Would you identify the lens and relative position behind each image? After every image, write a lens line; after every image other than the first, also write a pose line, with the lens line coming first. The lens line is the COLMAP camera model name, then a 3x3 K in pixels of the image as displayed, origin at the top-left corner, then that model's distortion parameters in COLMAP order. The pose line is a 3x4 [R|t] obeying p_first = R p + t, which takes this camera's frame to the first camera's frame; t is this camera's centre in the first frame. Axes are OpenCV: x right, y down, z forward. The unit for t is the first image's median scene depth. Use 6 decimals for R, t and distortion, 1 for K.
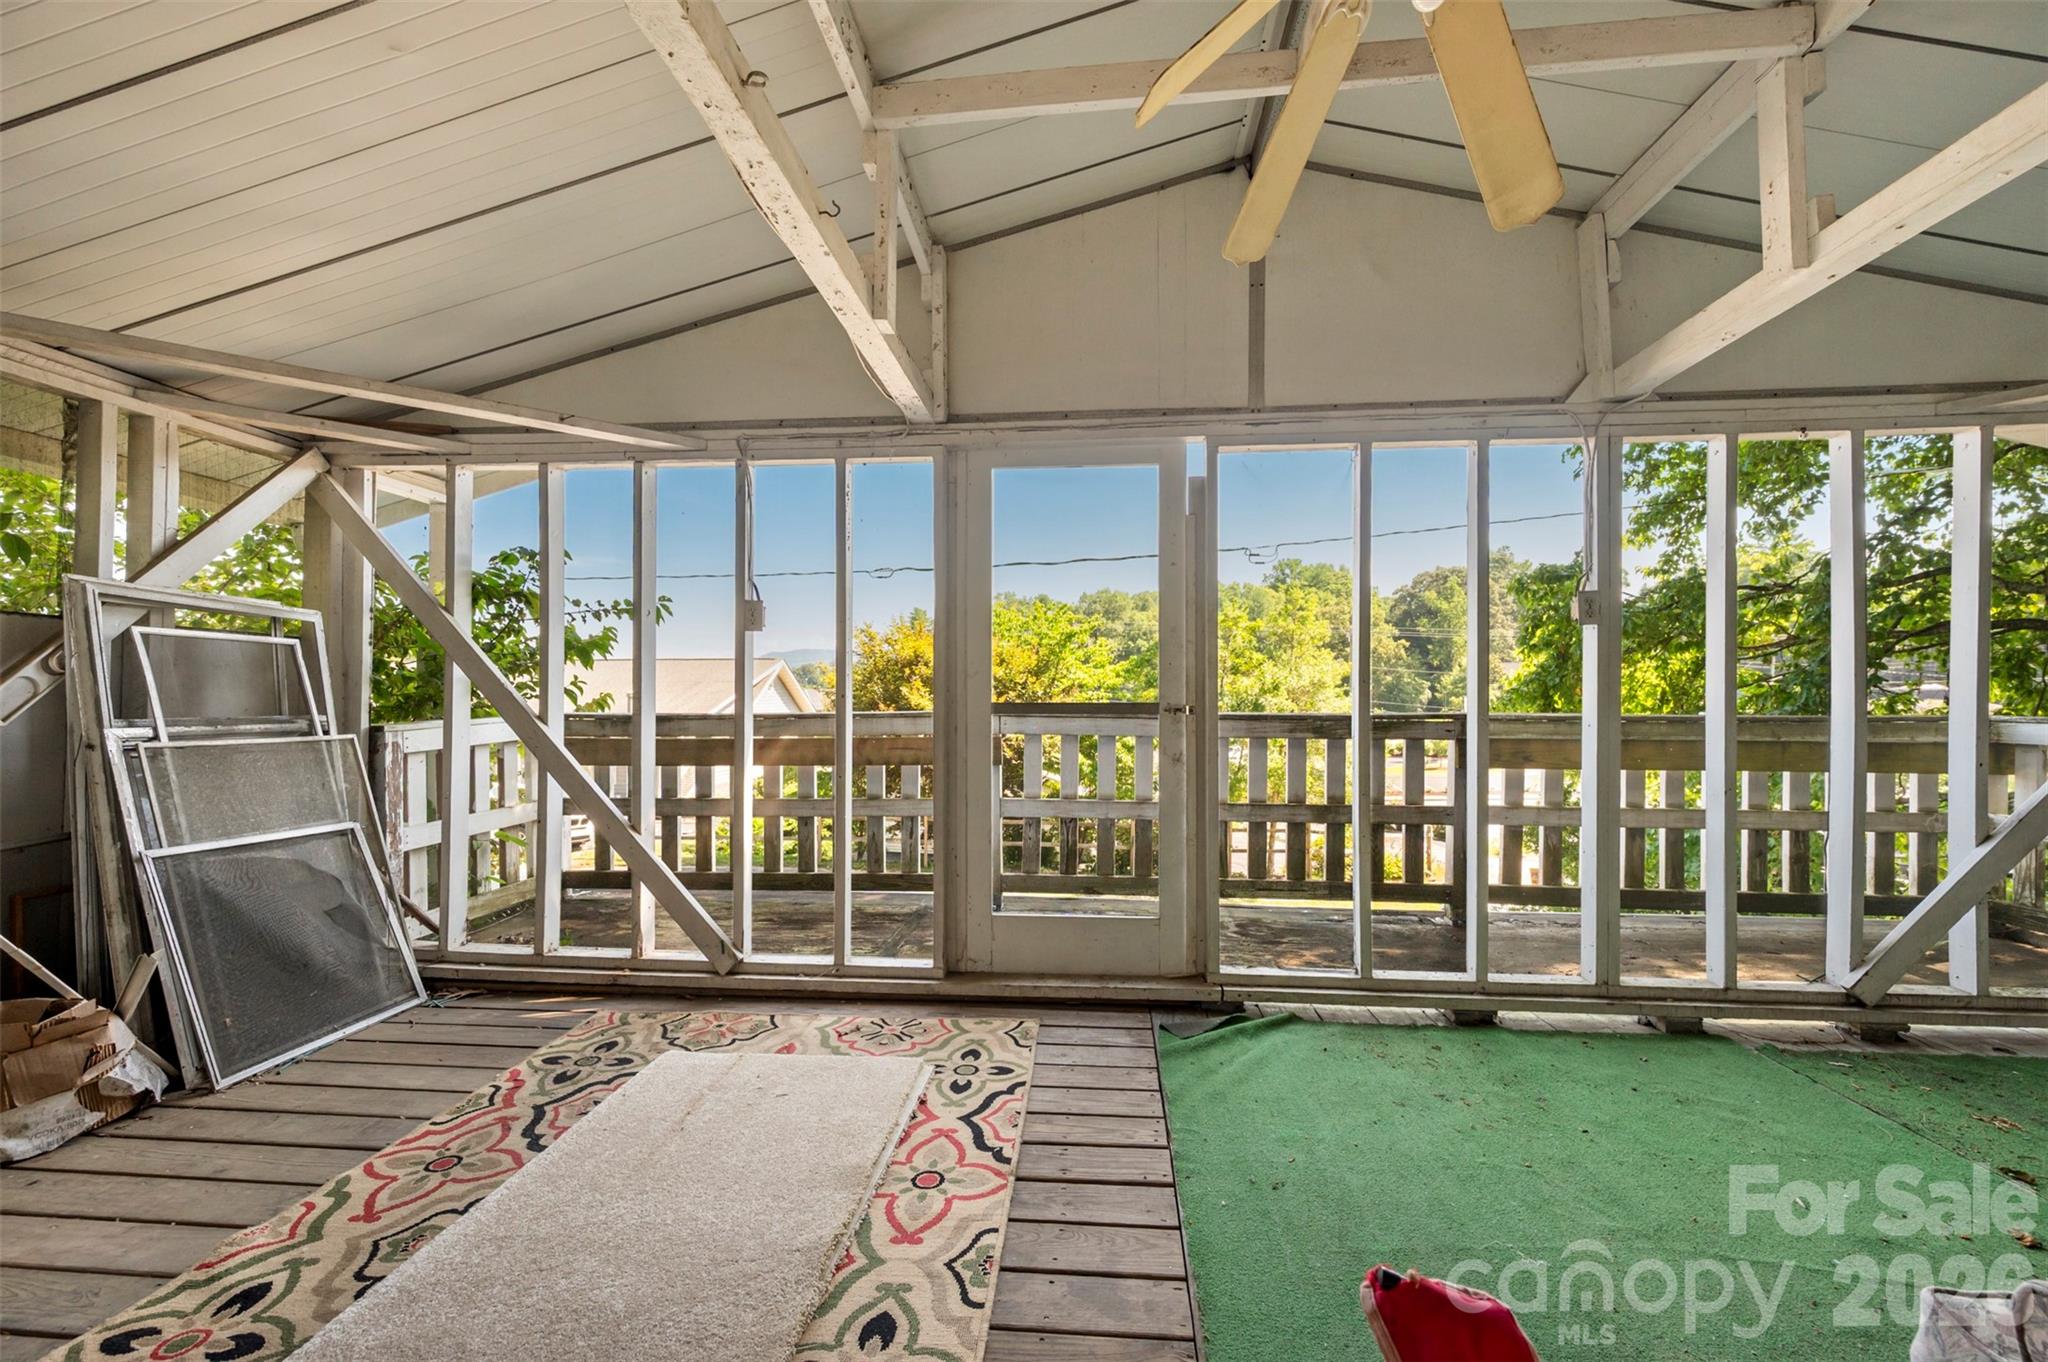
lens RADIAL K [[823.3, 0, 1035.1], [0, 823.3, 692.5], [0, 0, 1]] dist [-0.002612, 0.000700]
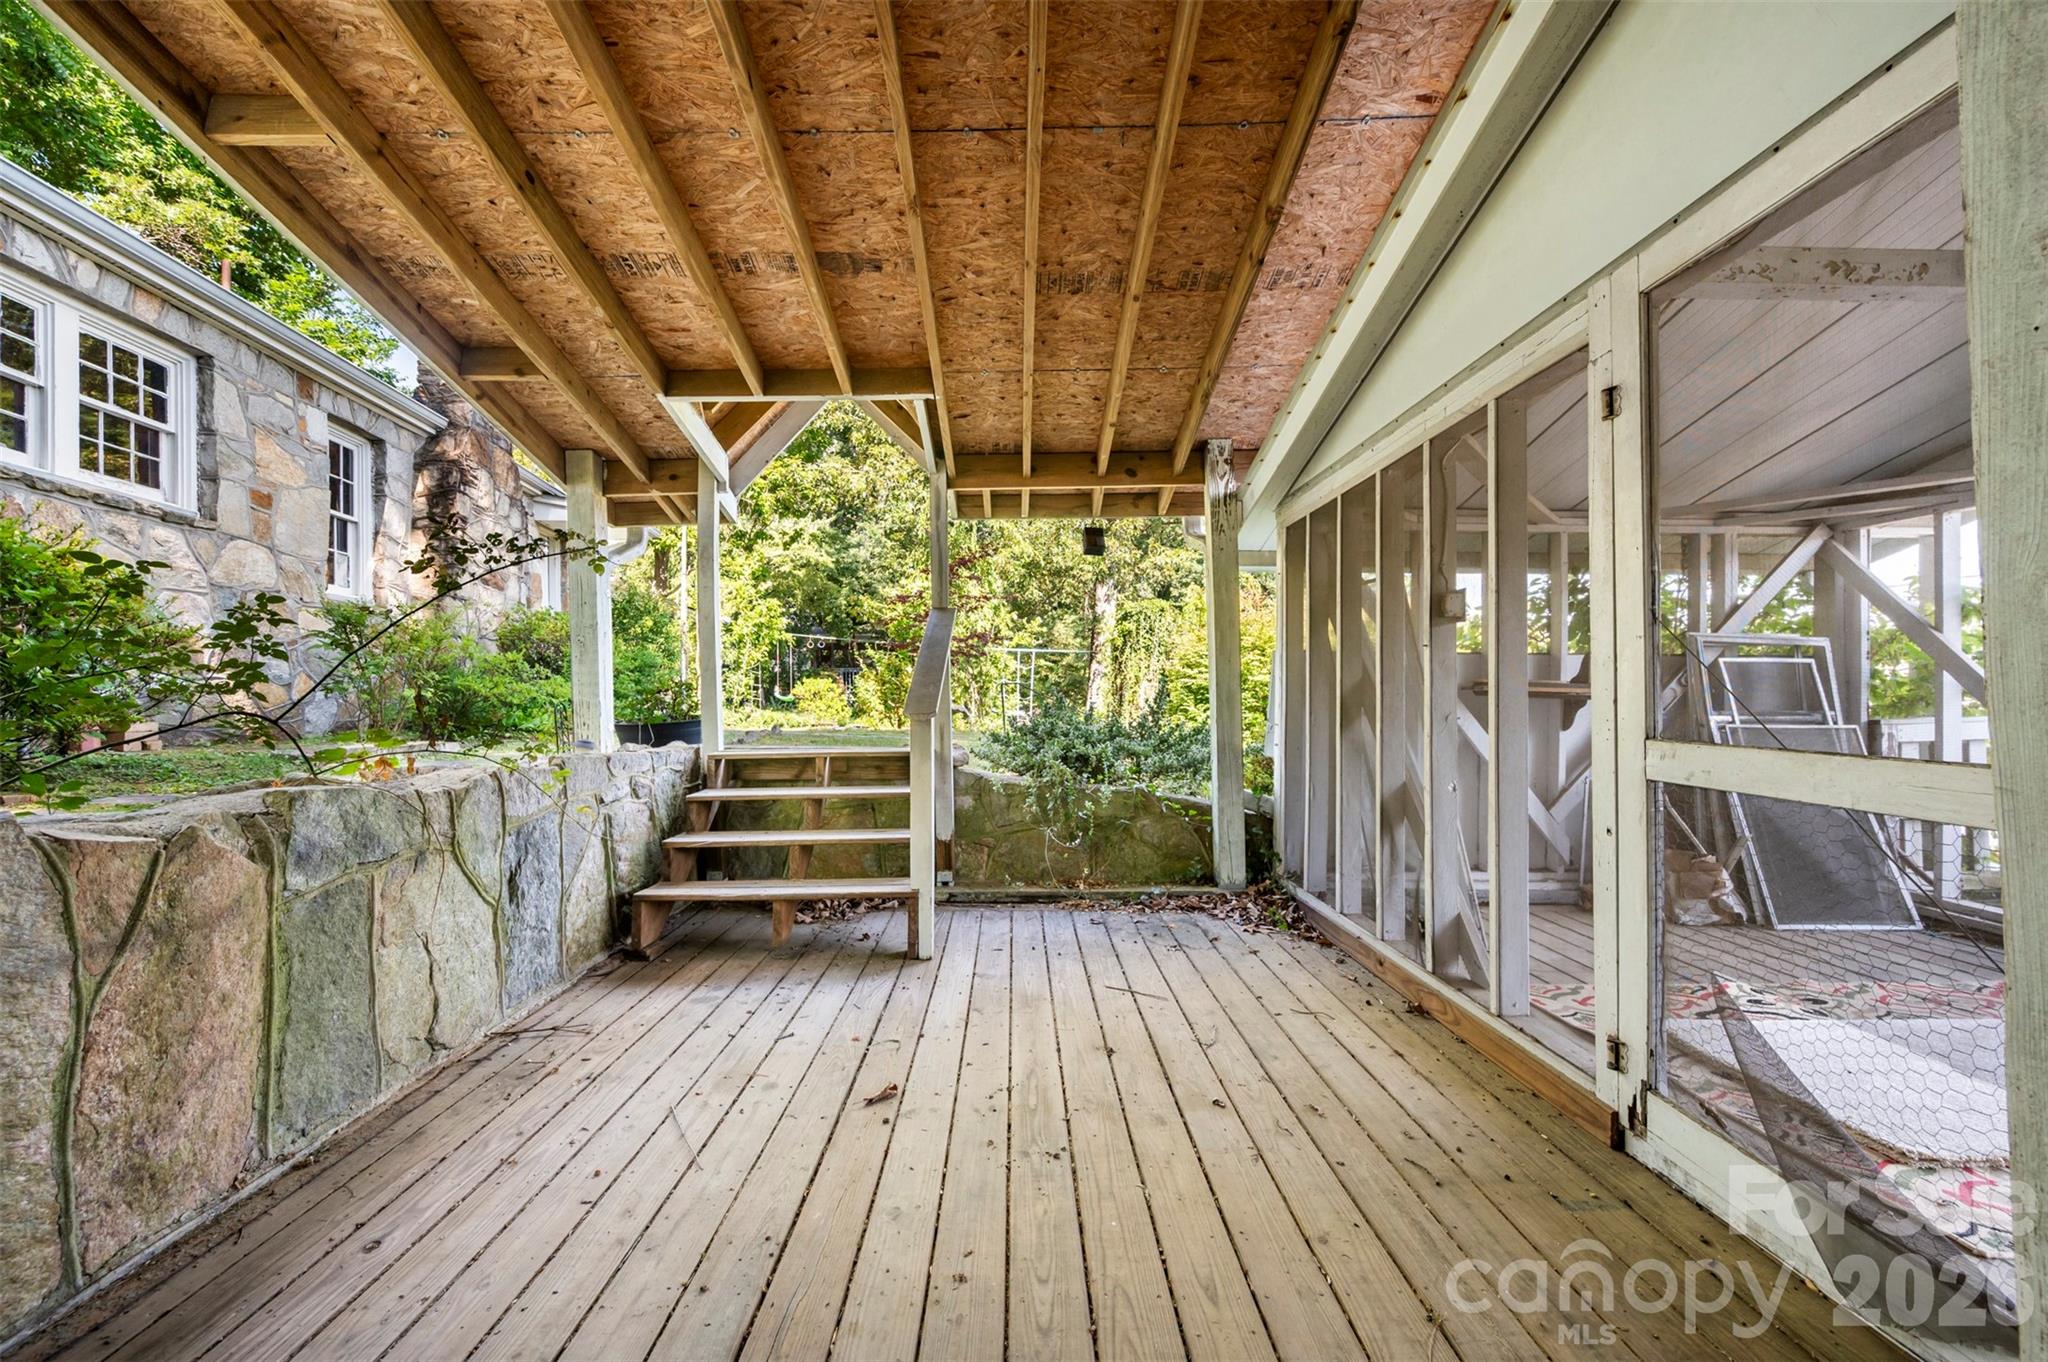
lens RADIAL K [[823.3, 0, 1024.9], [0, 823.3, 690.3], [0, 0, 1]] dist [-0.002612, 0.000700]
pose [[0.105198, -0.010071, -0.994400, 0.412879], [0.008453, 0.999922, -0.009233, -0.006958], [0.994415, -0.007435, 0.105275, -0.554224]]
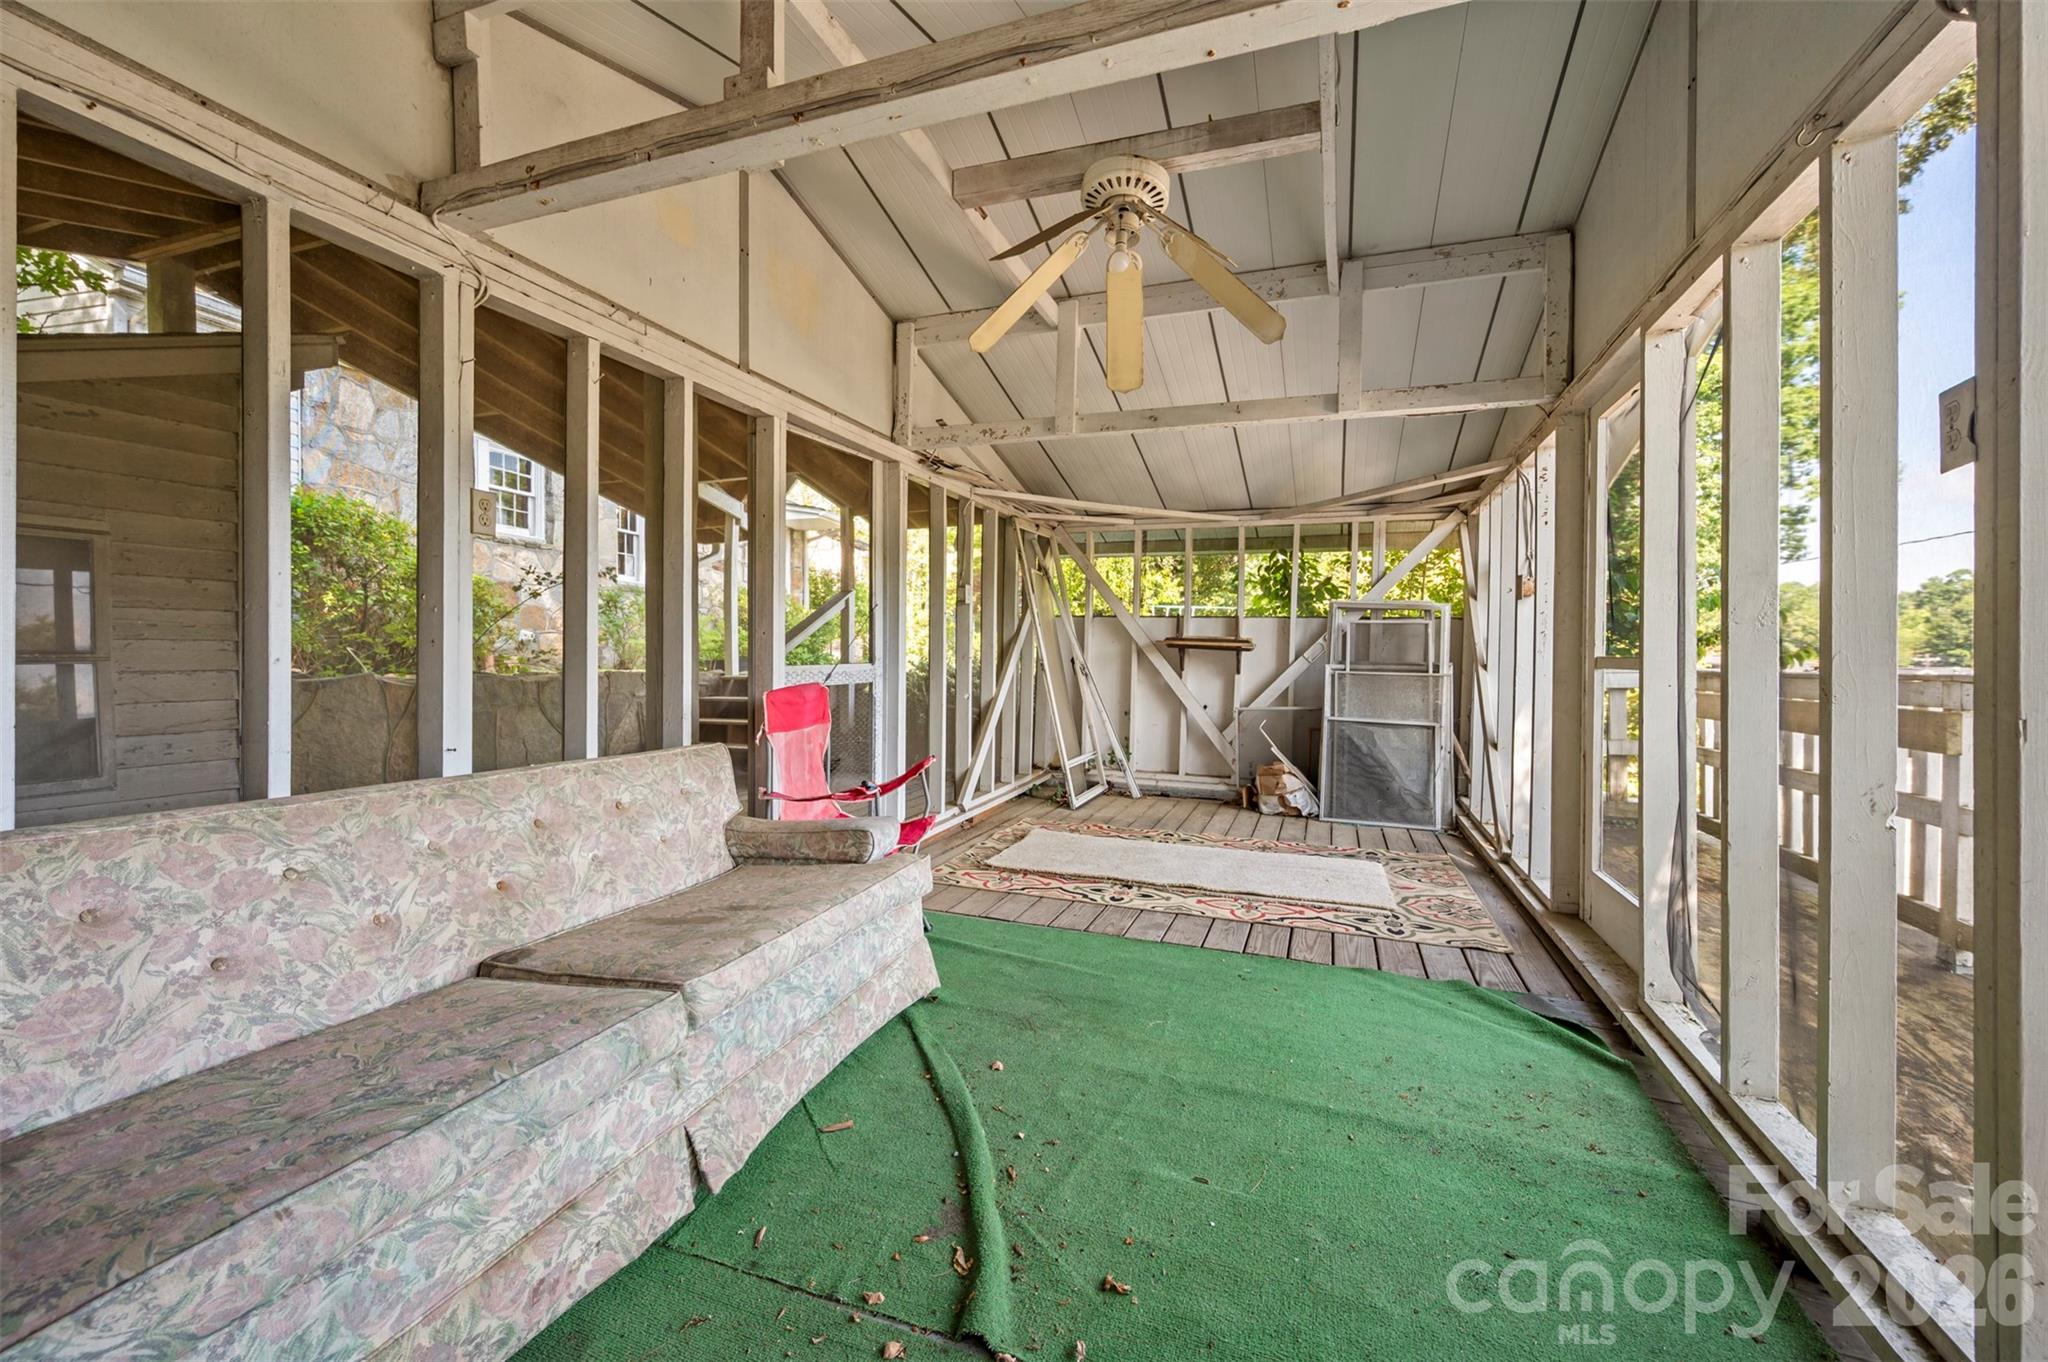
lens RADIAL K [[823.3, 0, 1024.8], [0, 823.3, 665.9], [0, 0, 1]] dist [-0.002612, 0.000700]
pose [[-0.267853, 0.015495, -0.963335, 1.122149], [-0.003549, 0.999848, 0.017069, 0.008474], [0.963453, 0.007991, -0.267758, 0.625103]]
